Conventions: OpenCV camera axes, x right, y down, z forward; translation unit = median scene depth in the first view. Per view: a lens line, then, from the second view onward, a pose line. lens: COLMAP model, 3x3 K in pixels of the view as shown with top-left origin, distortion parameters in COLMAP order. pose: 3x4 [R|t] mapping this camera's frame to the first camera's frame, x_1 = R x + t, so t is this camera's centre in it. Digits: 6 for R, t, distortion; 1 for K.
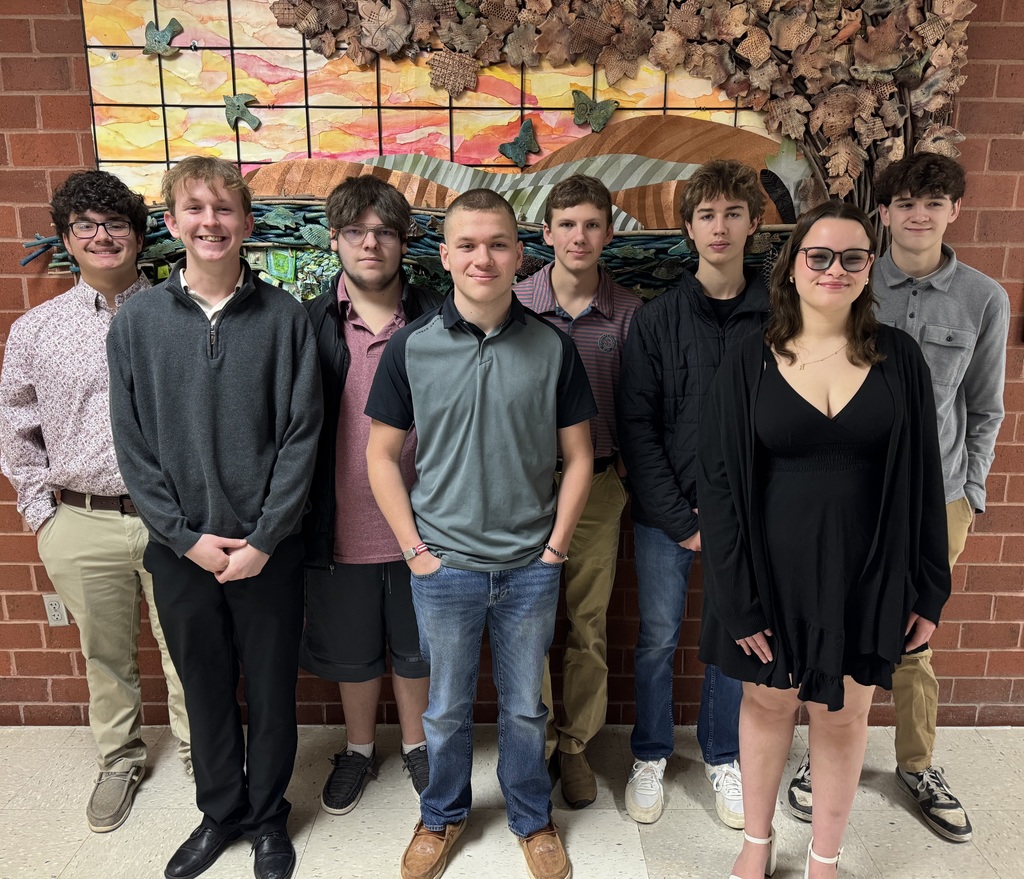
lens RADIAL K [[799.4, 0, 512.0], [0, 799.4, 439.5], [0, 0, 1]] dist [0.032124, -0.037679]
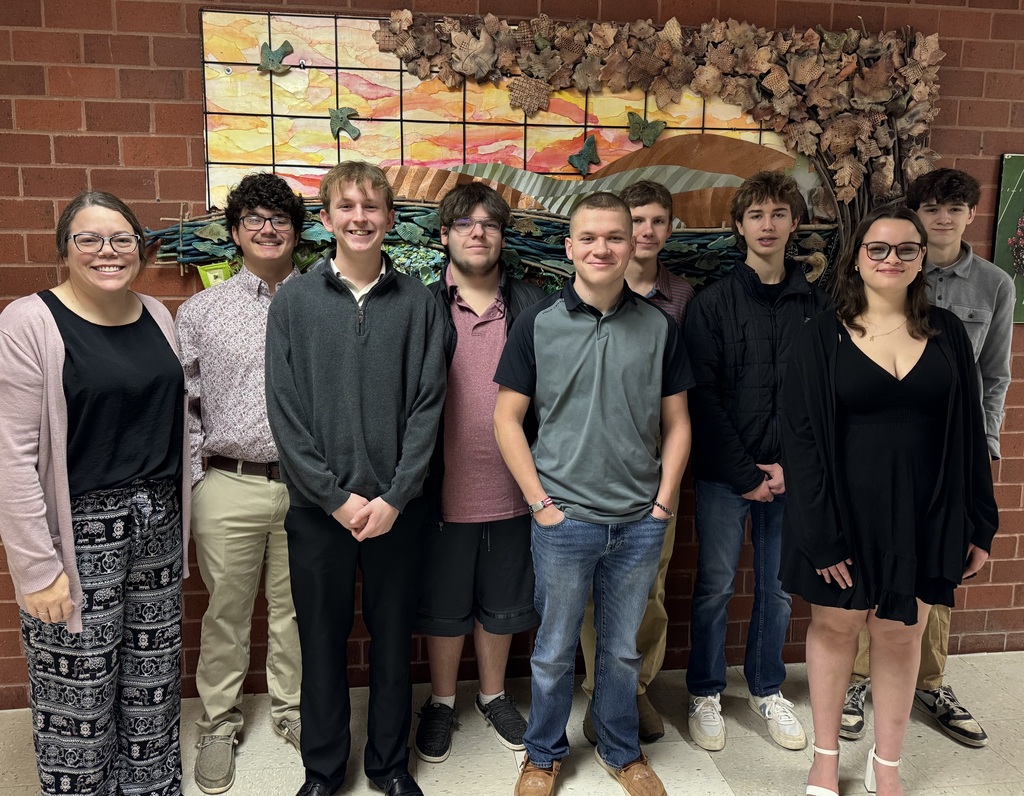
lens RADIAL K [[769.3, 0, 511.3], [0, 769.3, 367.6], [0, 0, 1]] dist [0.030617, -0.040494]
pose [[0.993389, -0.011941, 0.114172, -0.234430], [0.020960, 0.996724, -0.078120, 0.025612], [-0.112865, 0.079997, 0.990385, -0.074572]]
